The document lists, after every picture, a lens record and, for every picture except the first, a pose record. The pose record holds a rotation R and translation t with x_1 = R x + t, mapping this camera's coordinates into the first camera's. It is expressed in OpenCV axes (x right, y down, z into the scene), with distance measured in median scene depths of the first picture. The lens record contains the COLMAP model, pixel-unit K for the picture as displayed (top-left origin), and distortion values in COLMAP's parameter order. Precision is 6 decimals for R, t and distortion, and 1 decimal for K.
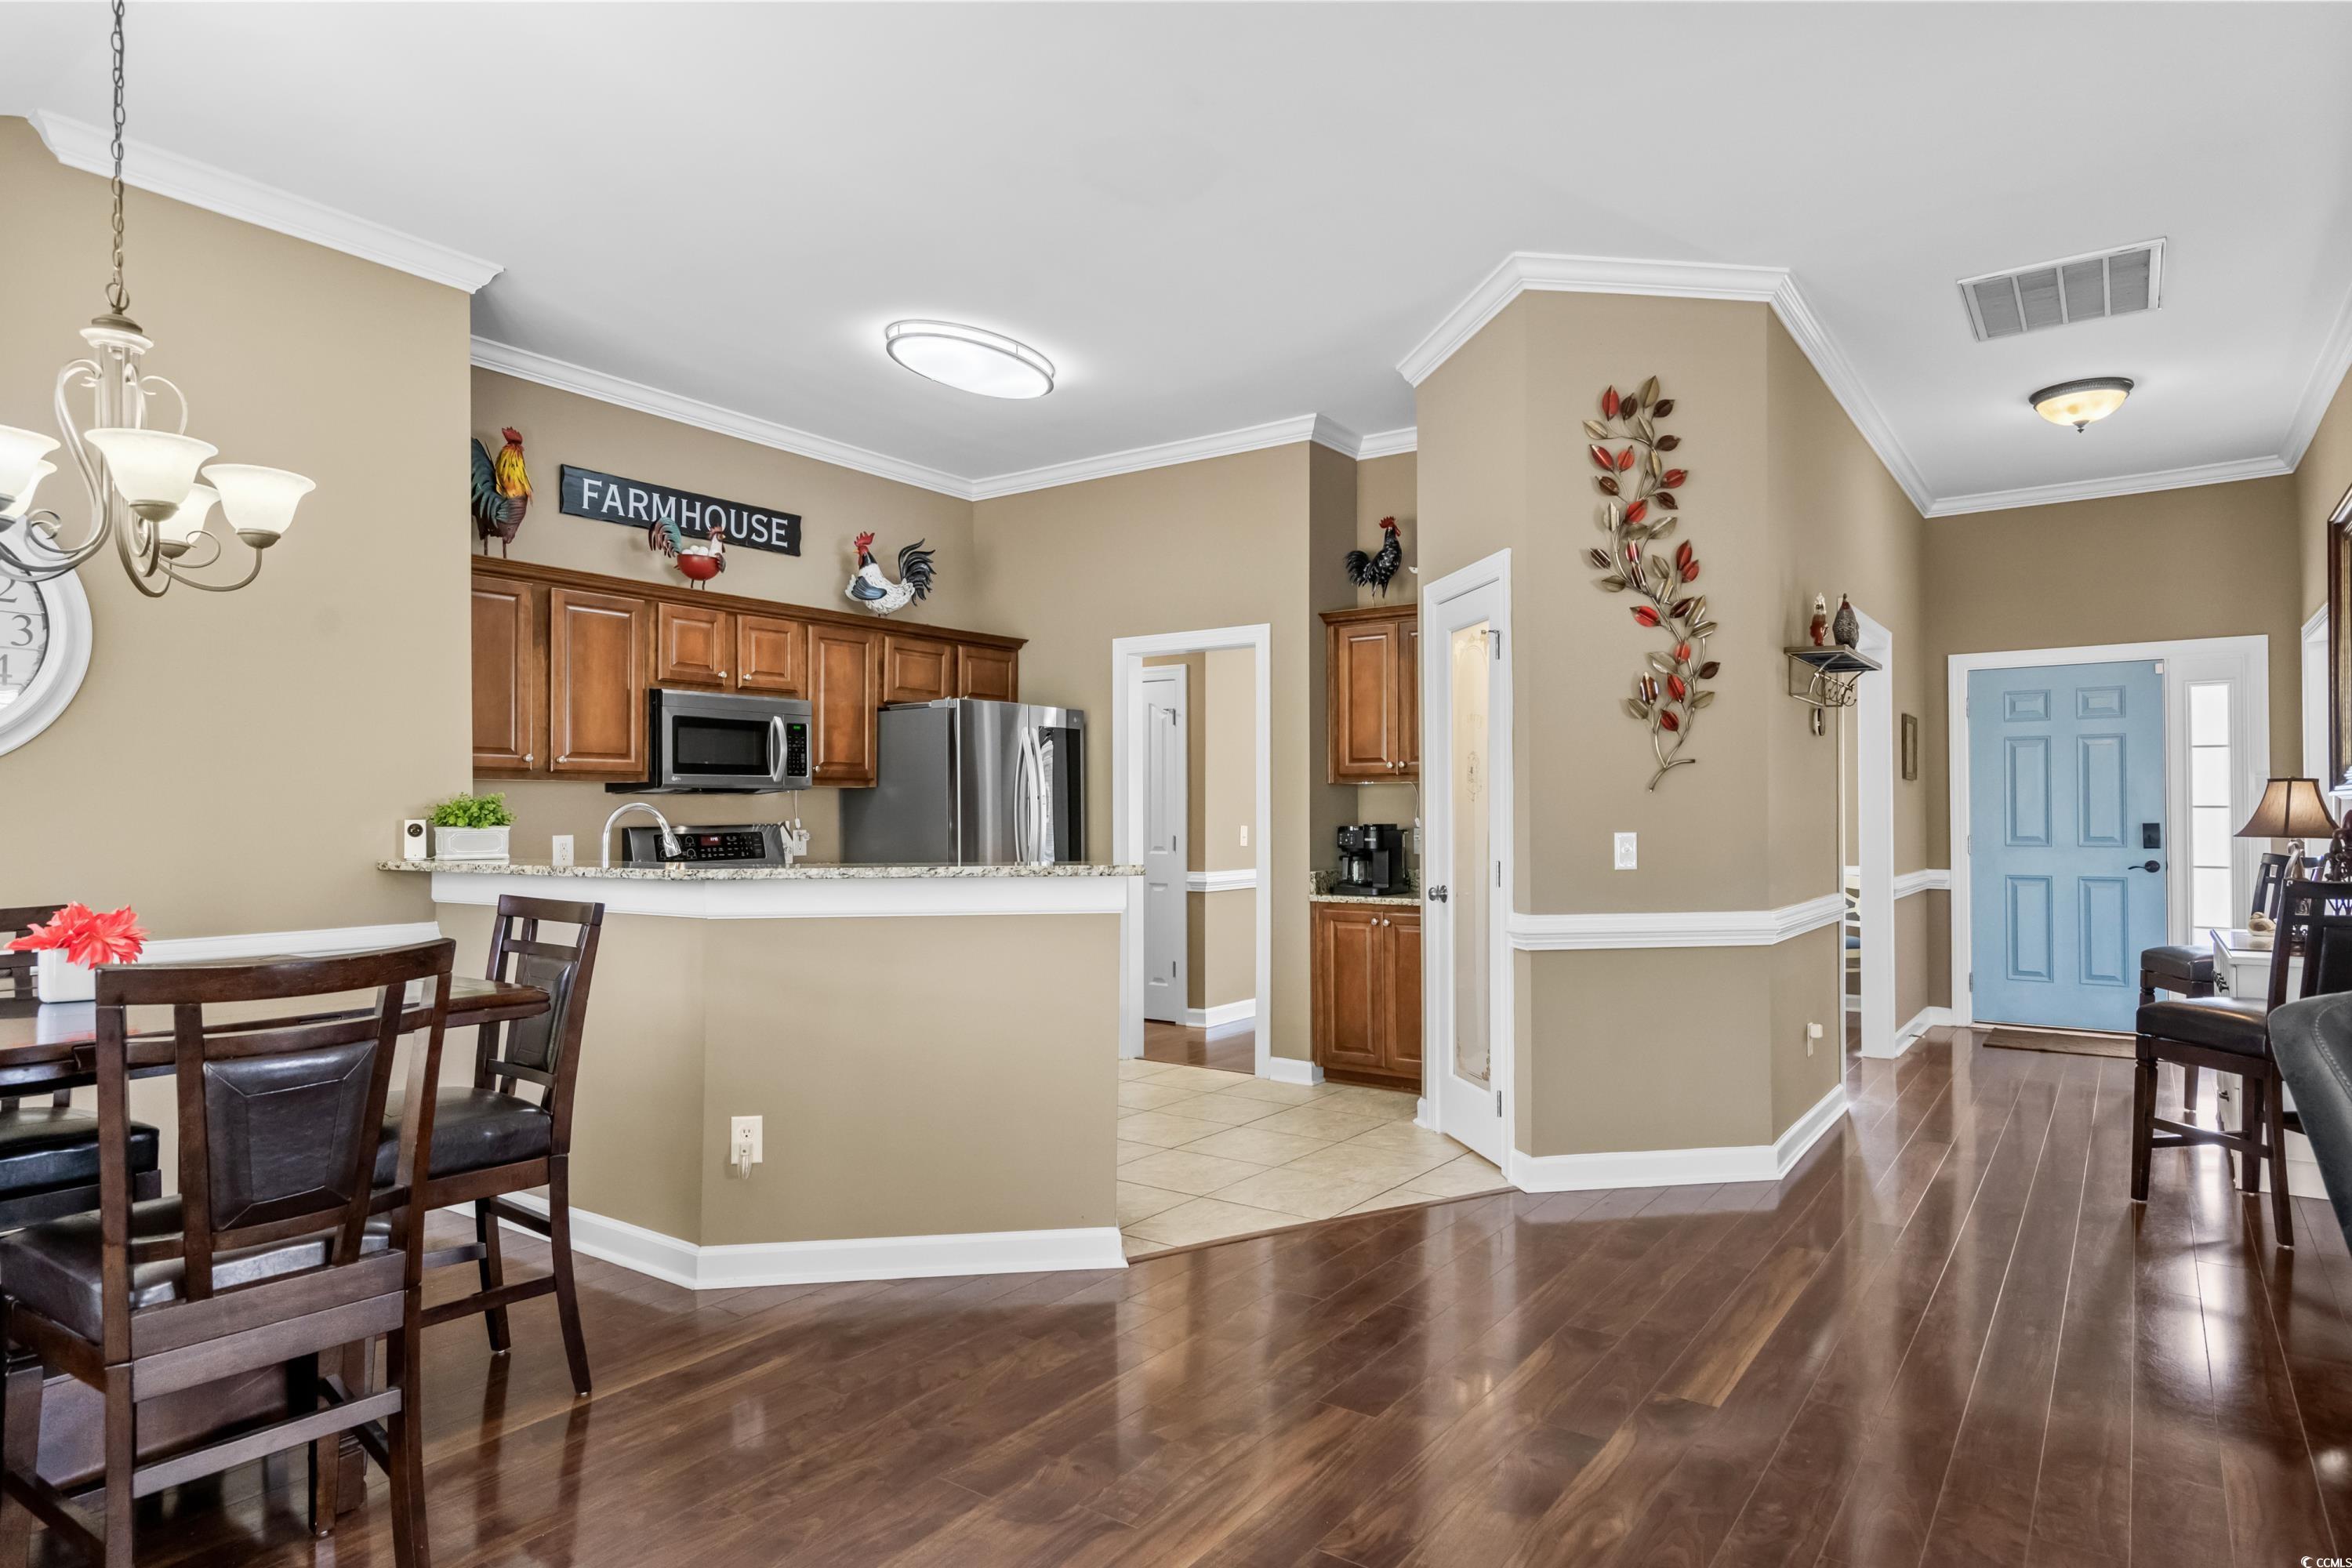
lens RADIAL K [[1342.5, 0, 1173.9], [0, 1342.5, 785.6], [0, 0, 1]] dist [0.031930, 0.000508]
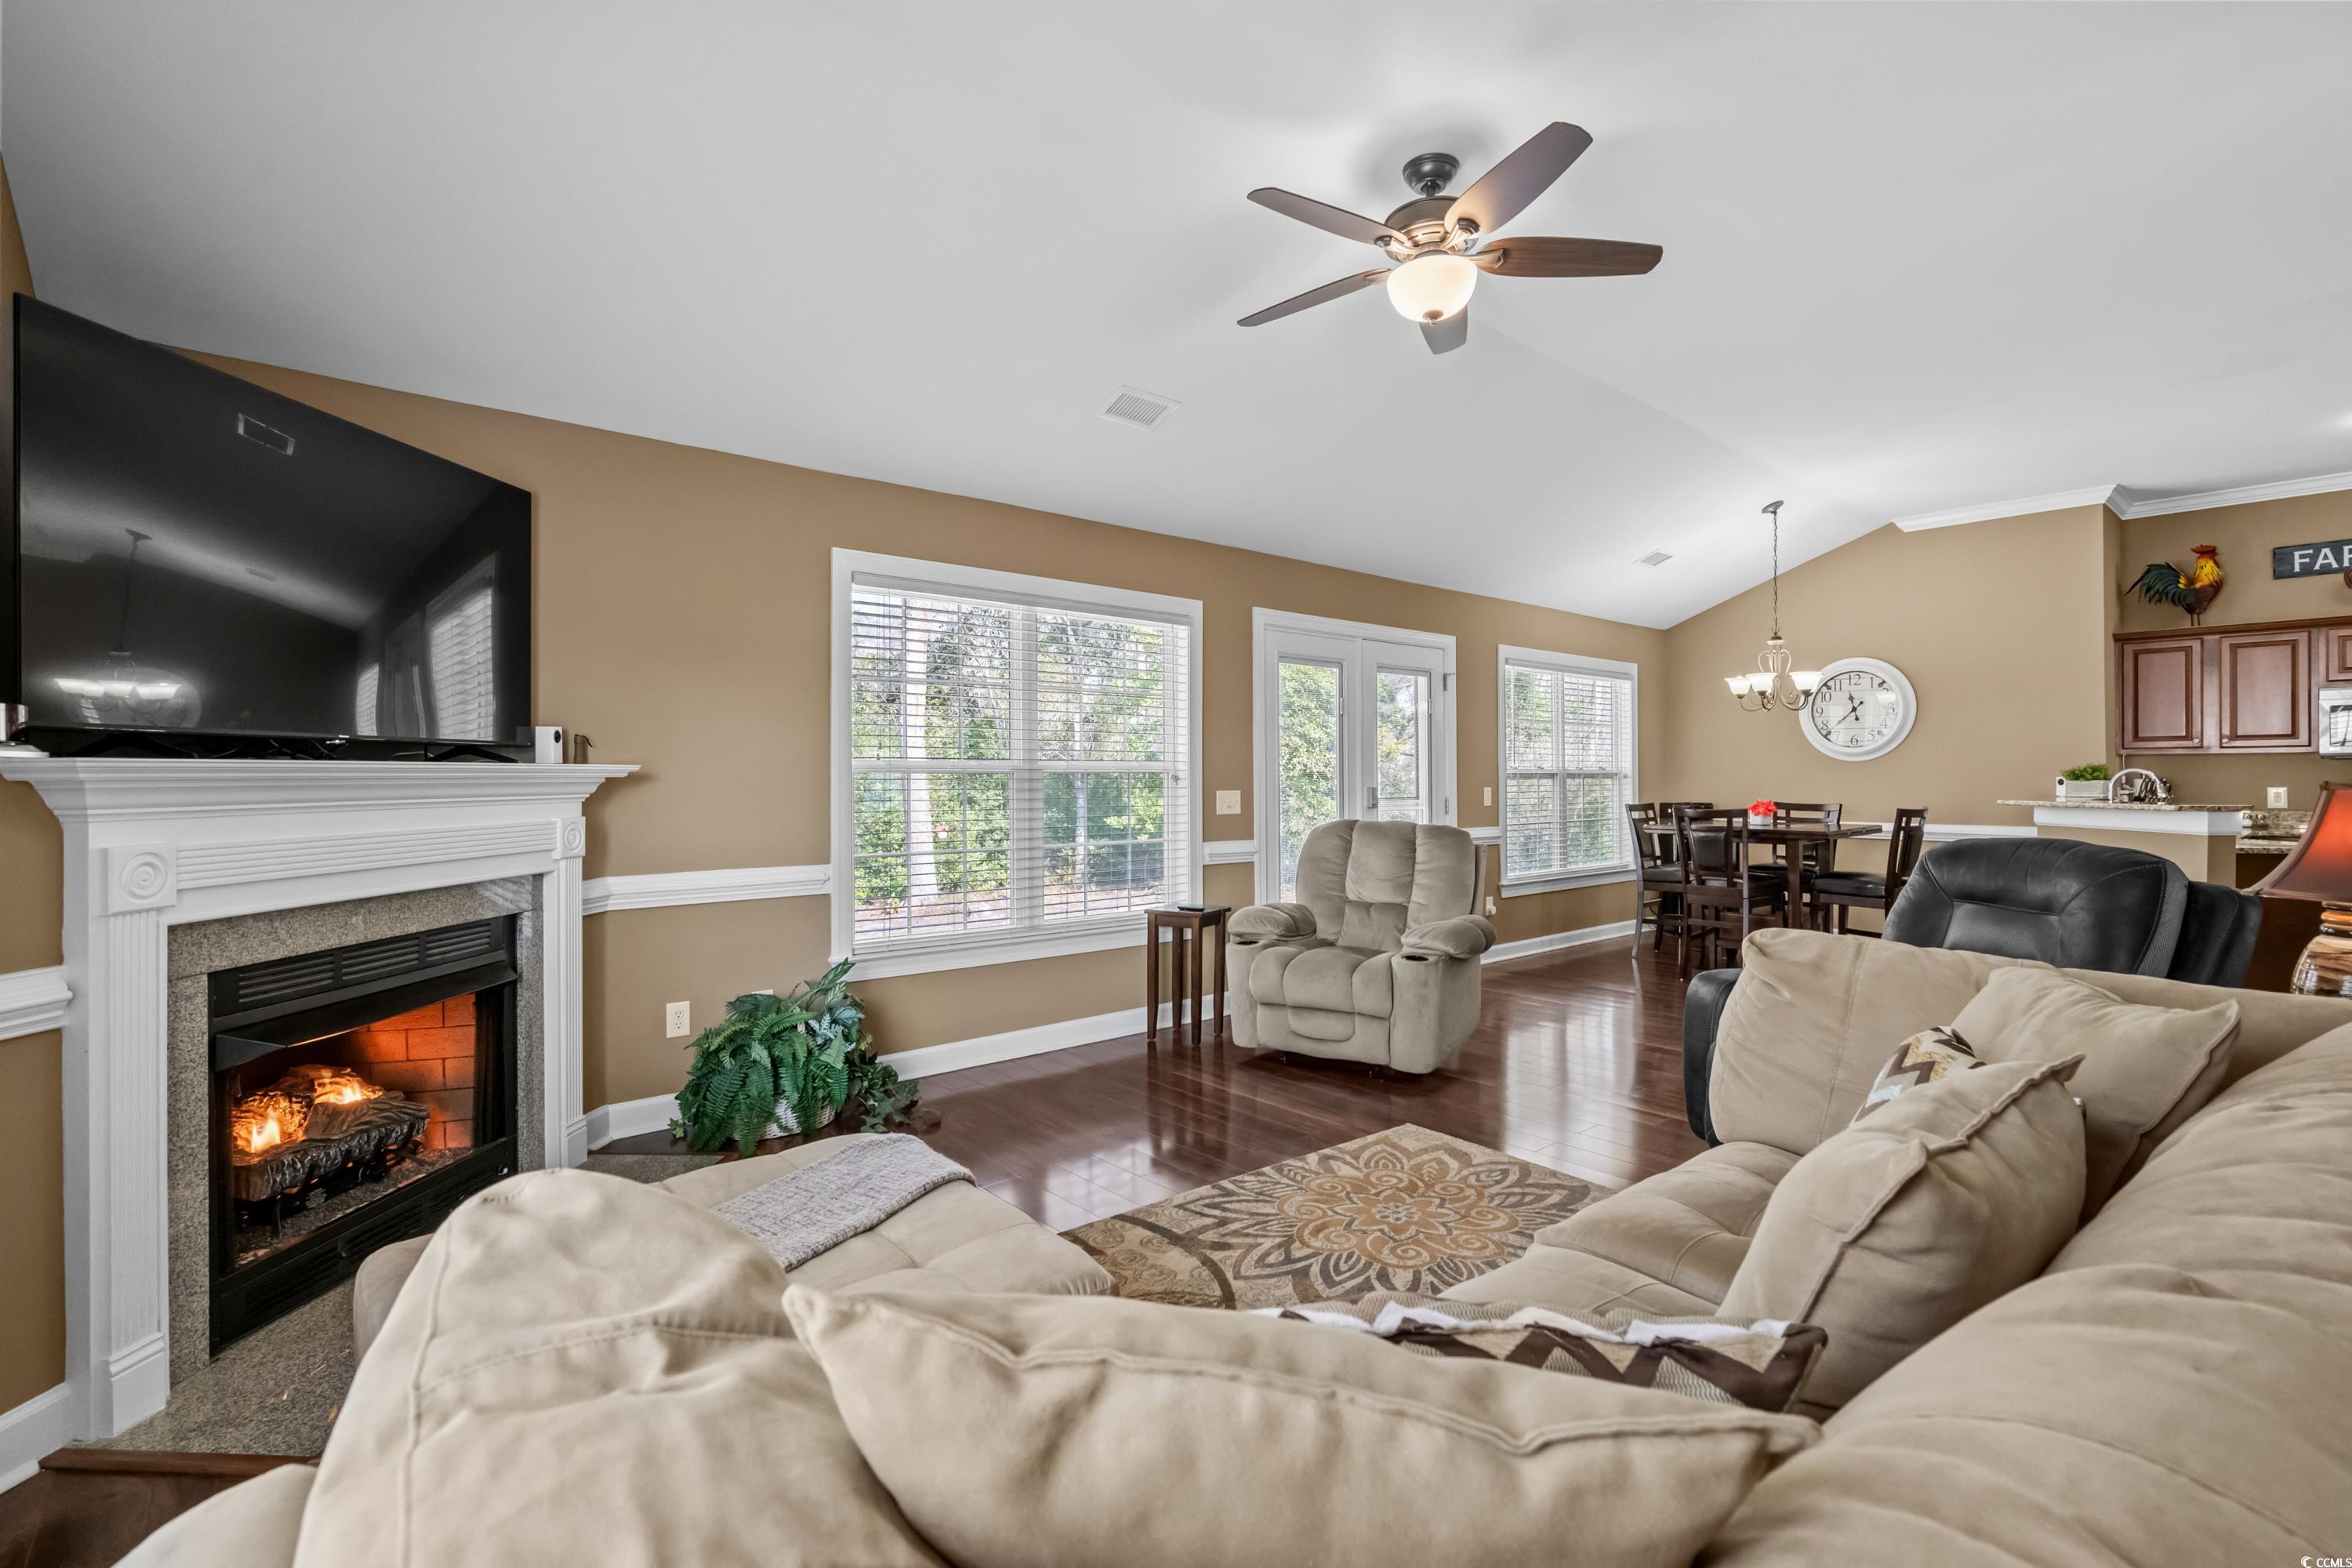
lens RADIAL K [[1071.9, 0, 1182.1], [0, 1071.9, 780.3], [0, 0, 1]] dist [-0.011232, 0.005849]
pose [[-0.234348, 0.007769, -0.972122, 0.938658], [0.024631, 0.999694, 0.002052, -0.004471], [0.971841, -0.023464, -0.234468, 0.059348]]
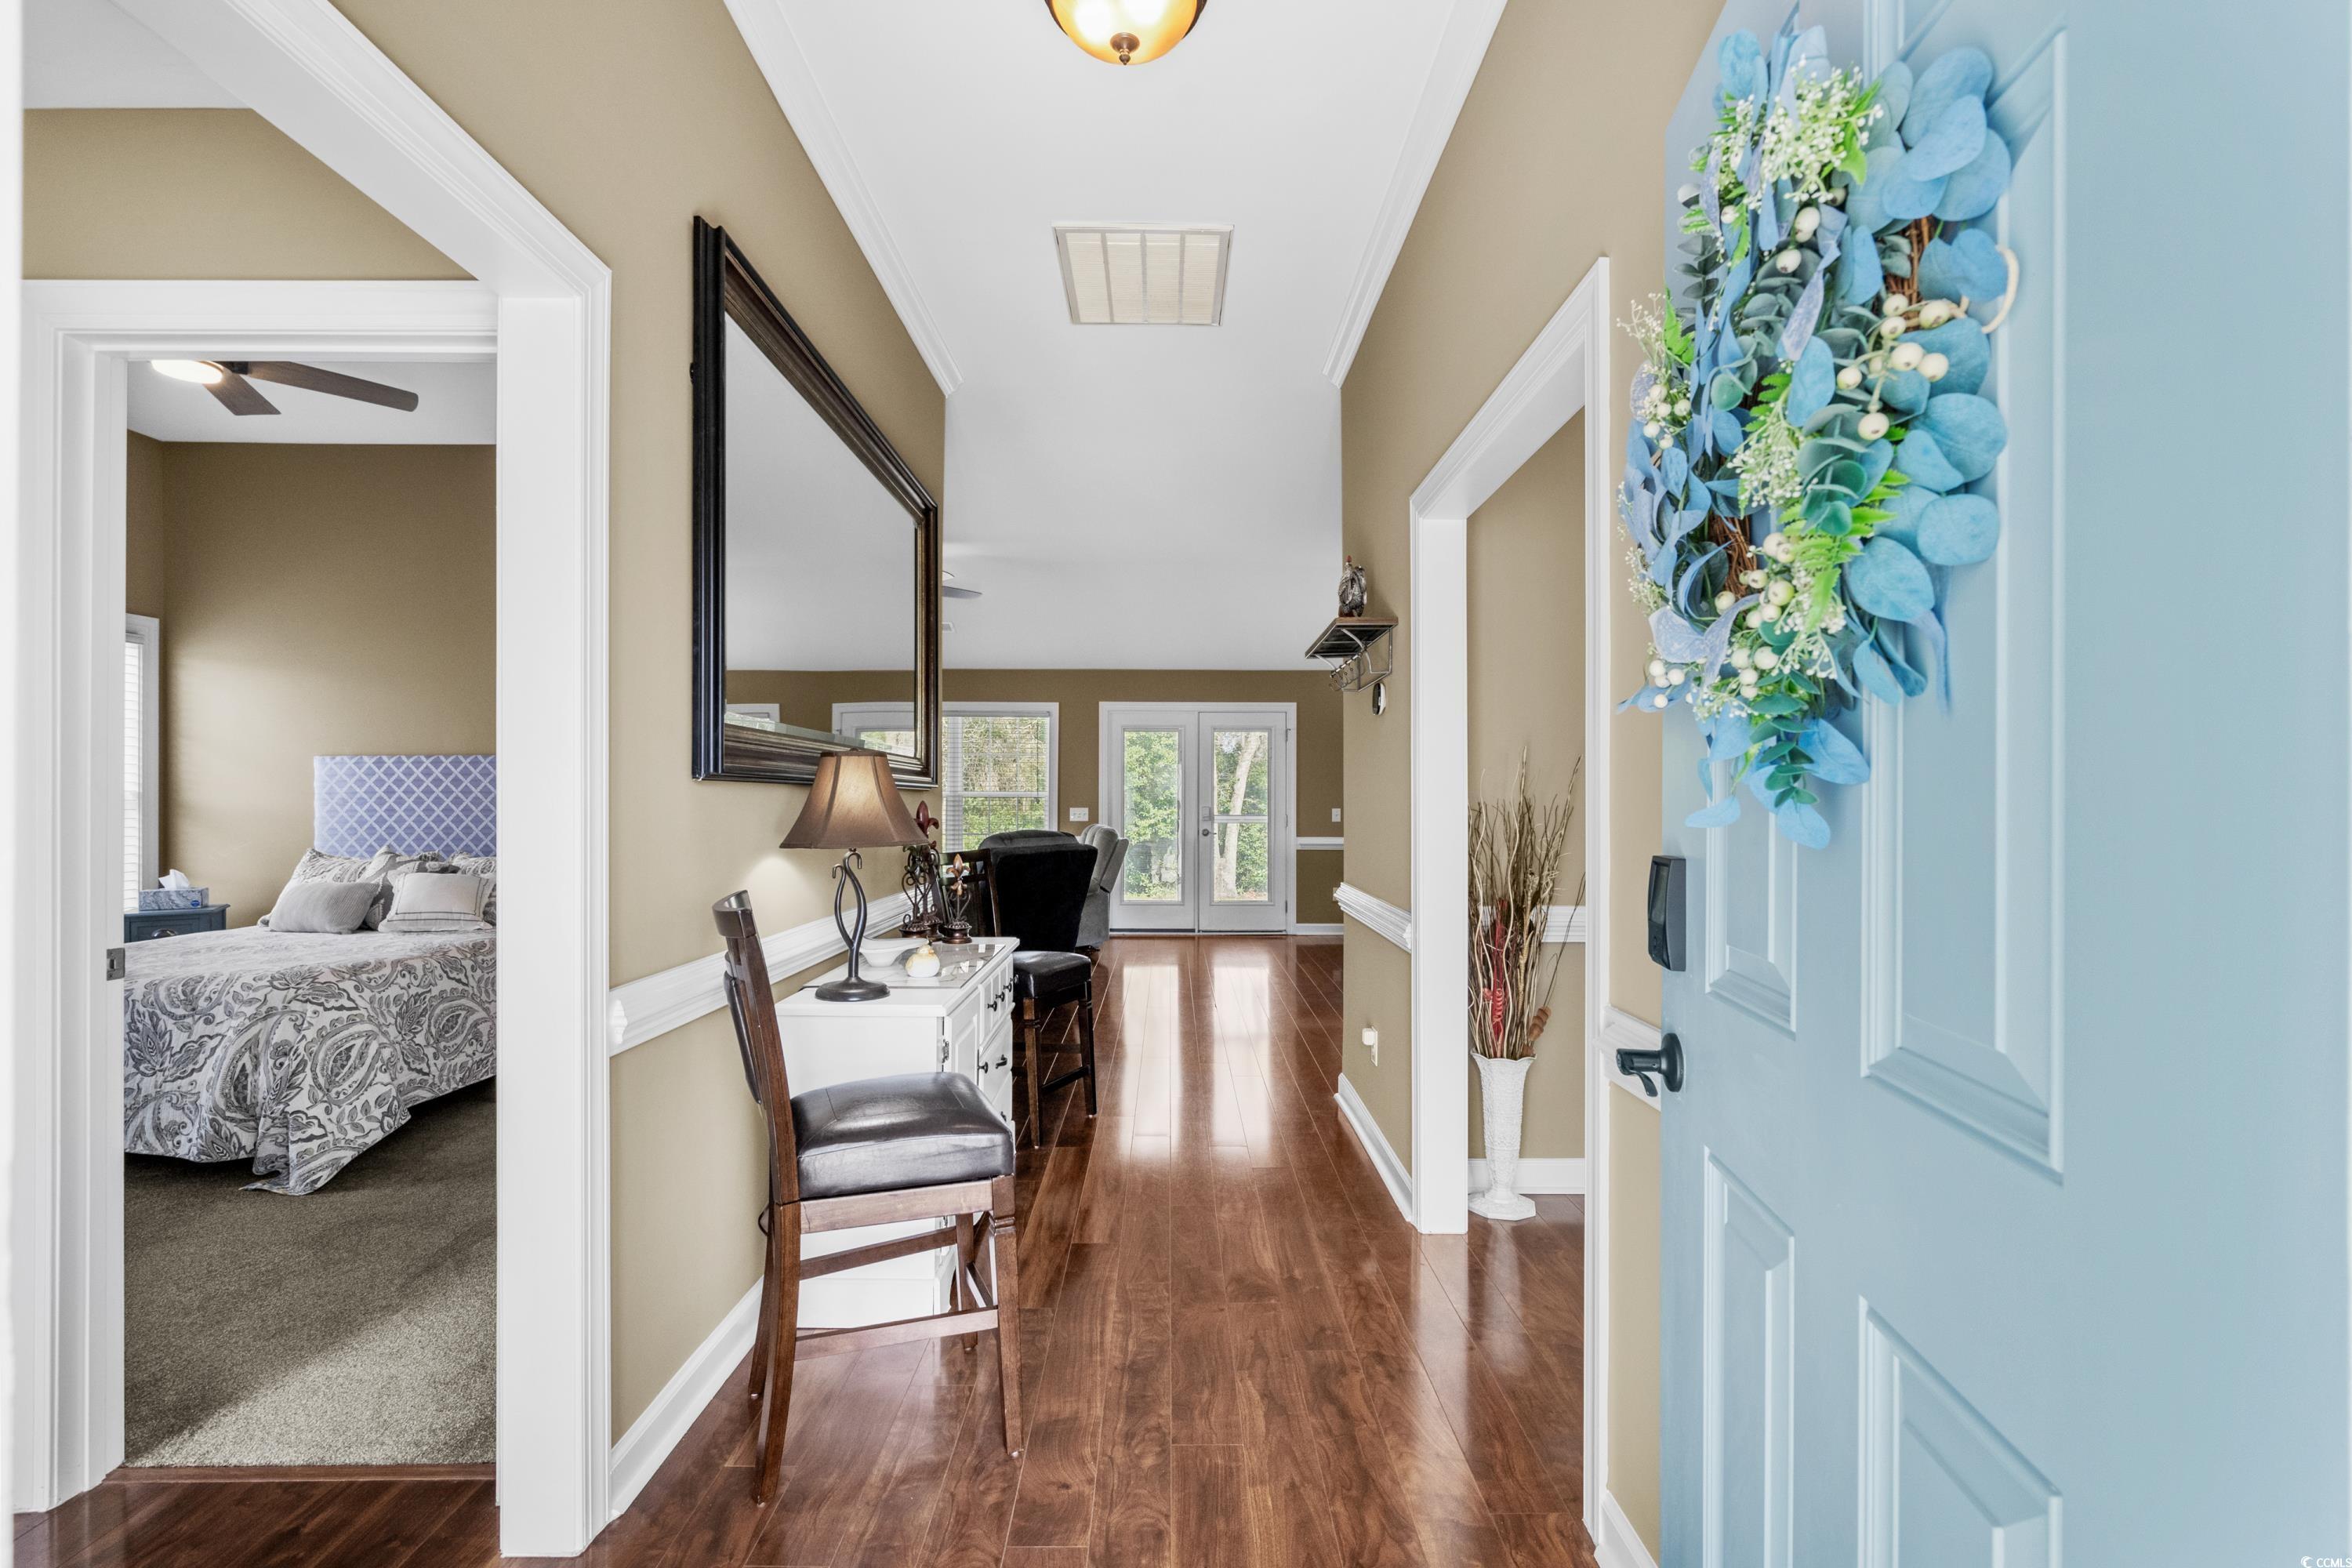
lens RADIAL K [[1071.9, 0, 1182.8], [0, 1071.9, 794.5], [0, 0, 1]] dist [-0.011232, 0.005849]
pose [[-0.810479, 0.000414, -0.585768, 0.856741], [0.015017, 0.999686, -0.020071, 0.022186], [0.585575, -0.025063, -0.810230, 1.306427]]
